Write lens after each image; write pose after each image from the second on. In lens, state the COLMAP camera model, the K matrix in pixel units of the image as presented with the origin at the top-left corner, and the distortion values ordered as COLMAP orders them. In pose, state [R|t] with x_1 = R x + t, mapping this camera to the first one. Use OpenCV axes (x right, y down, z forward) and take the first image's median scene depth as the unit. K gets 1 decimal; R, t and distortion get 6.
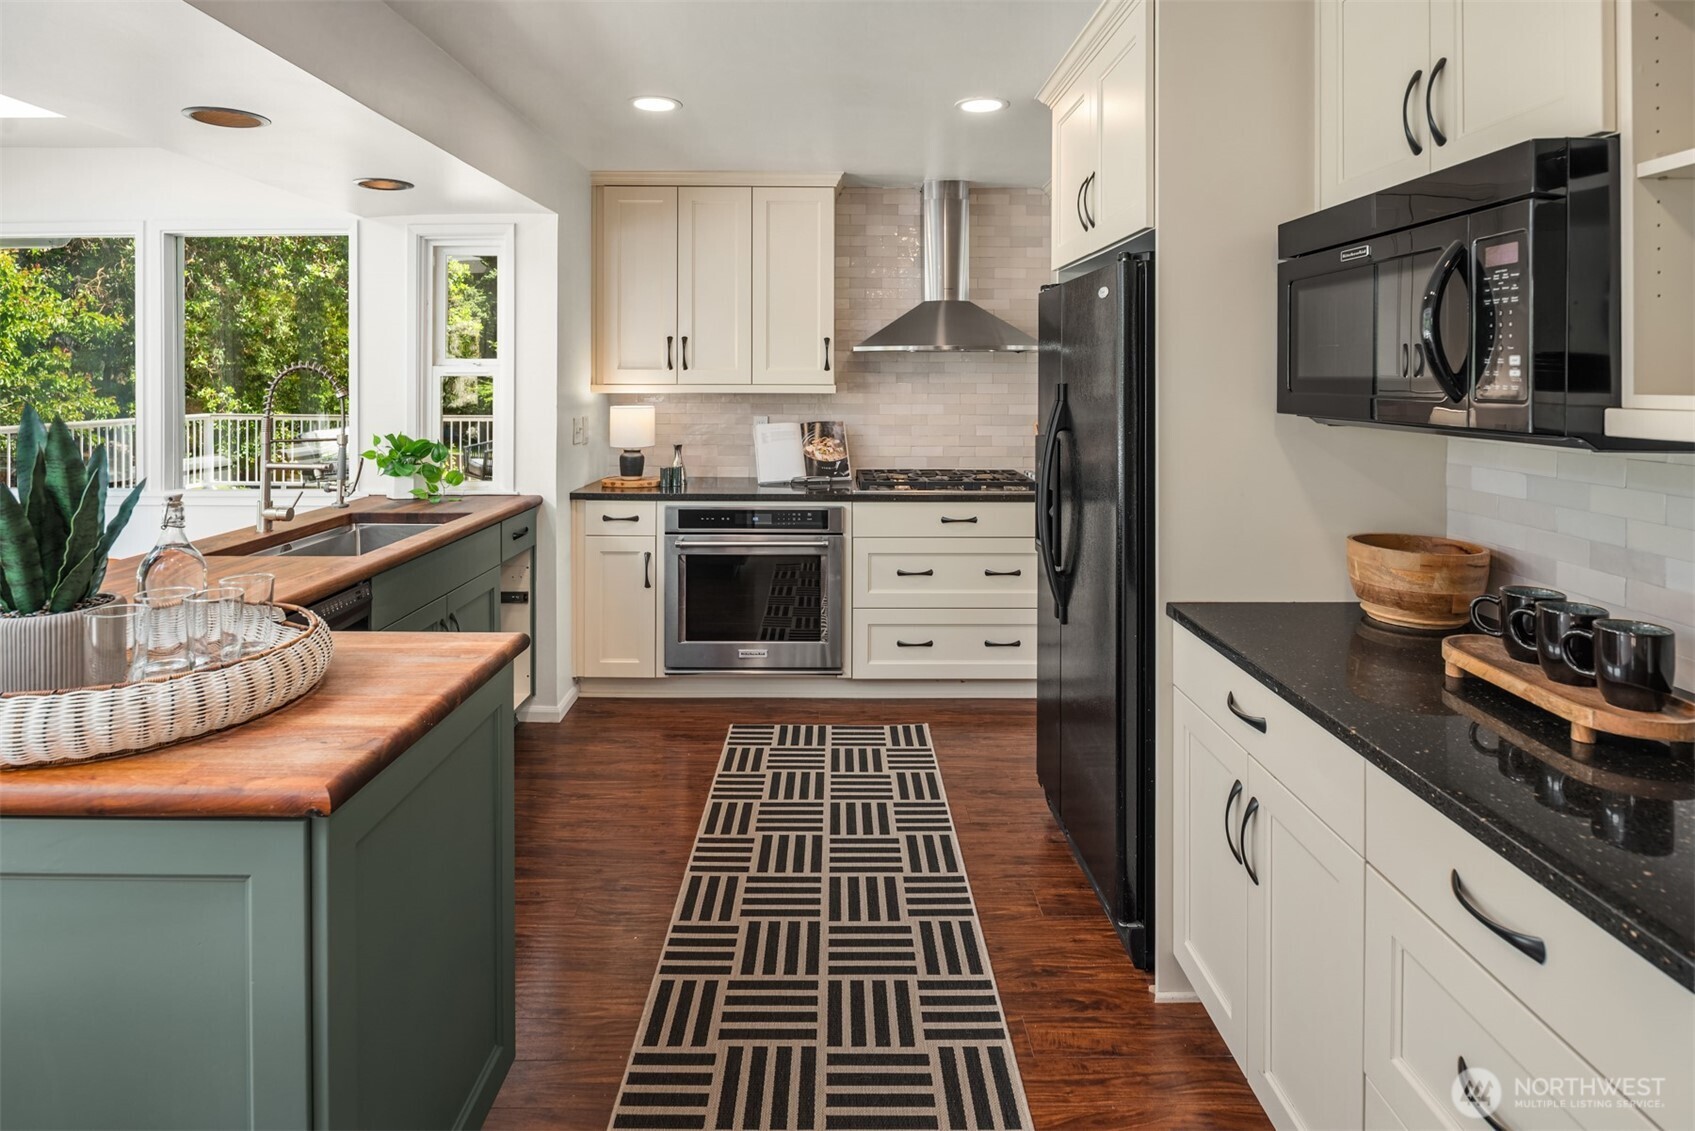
lens RADIAL K [[941.6, 0, 841.8], [0, 941.6, 383.4], [0, 0, 1]] dist [-0.005331, -0.002503]
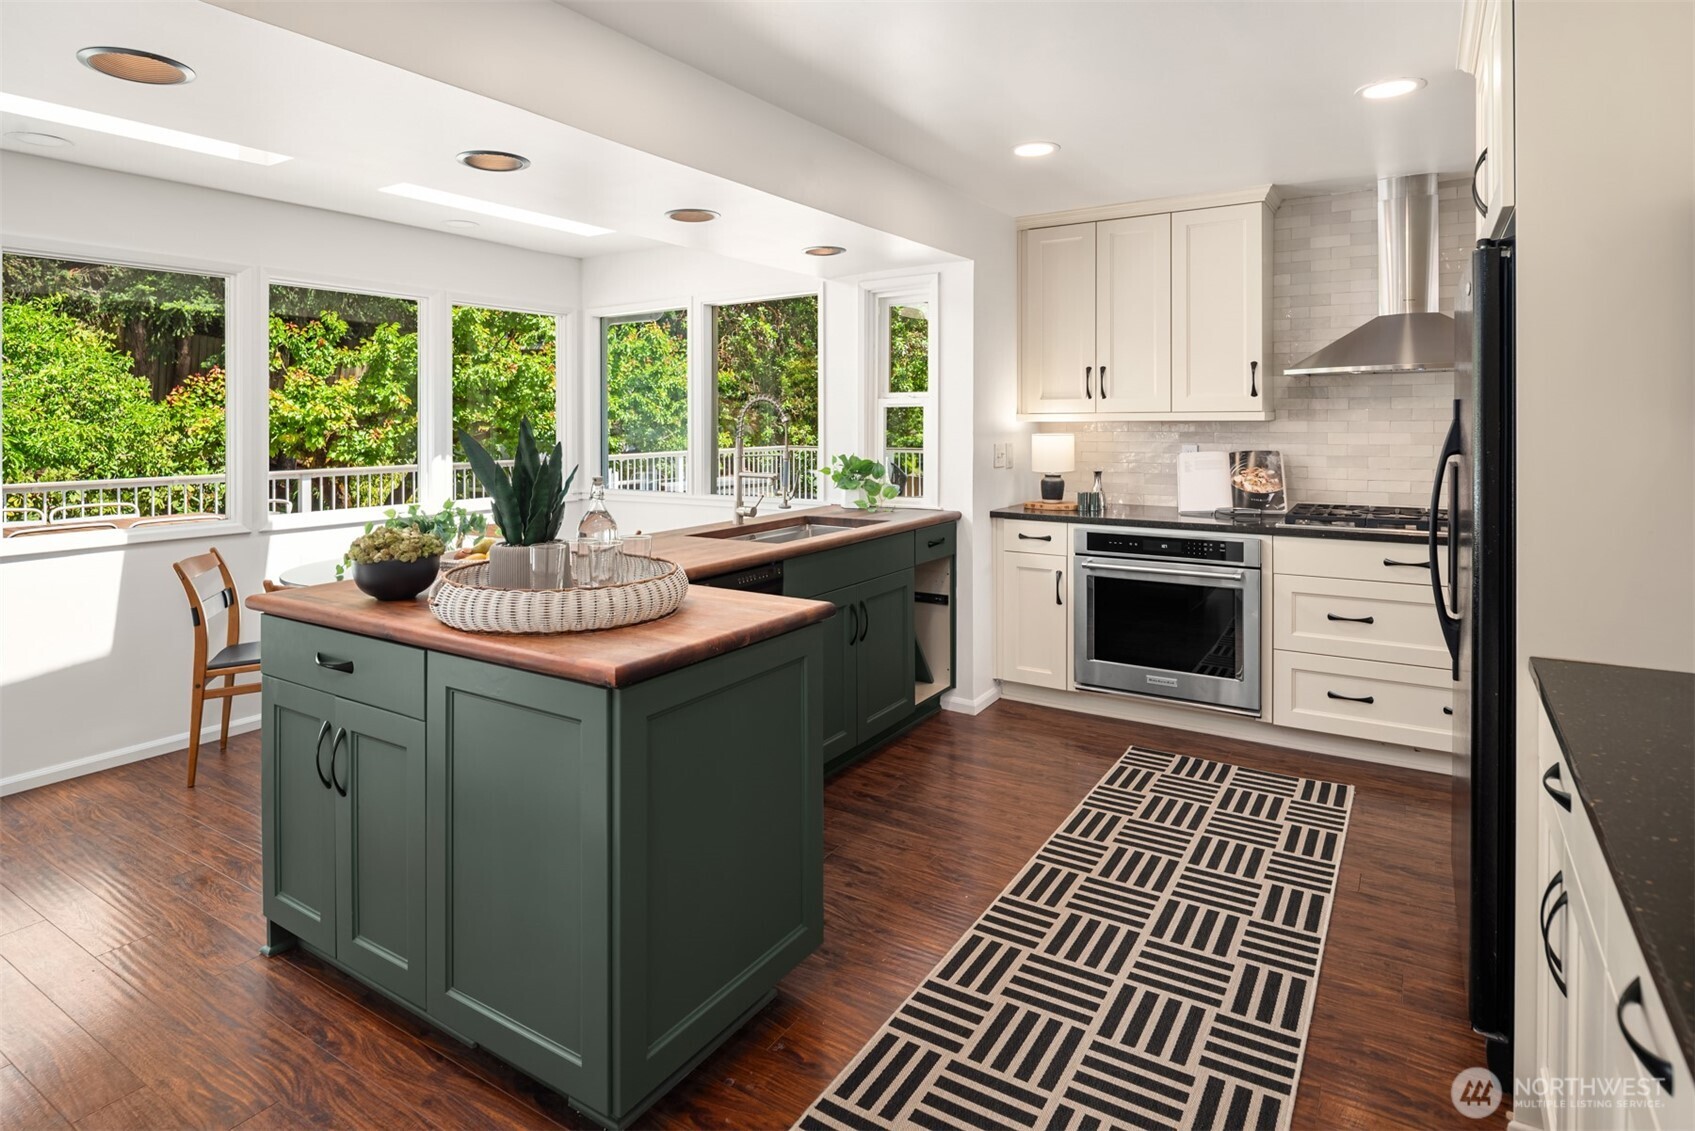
lens RADIAL K [[918.7, 0, 829.0], [0, 918.7, 422.6], [0, 0, 1]] dist [0.001156, -0.005830]
pose [[0.837036, -0.005529, -0.547120, 0.144245], [0.005147, 0.999984, -0.002232, 0.013617], [0.547123, -0.000948, 0.837051, -0.007127]]
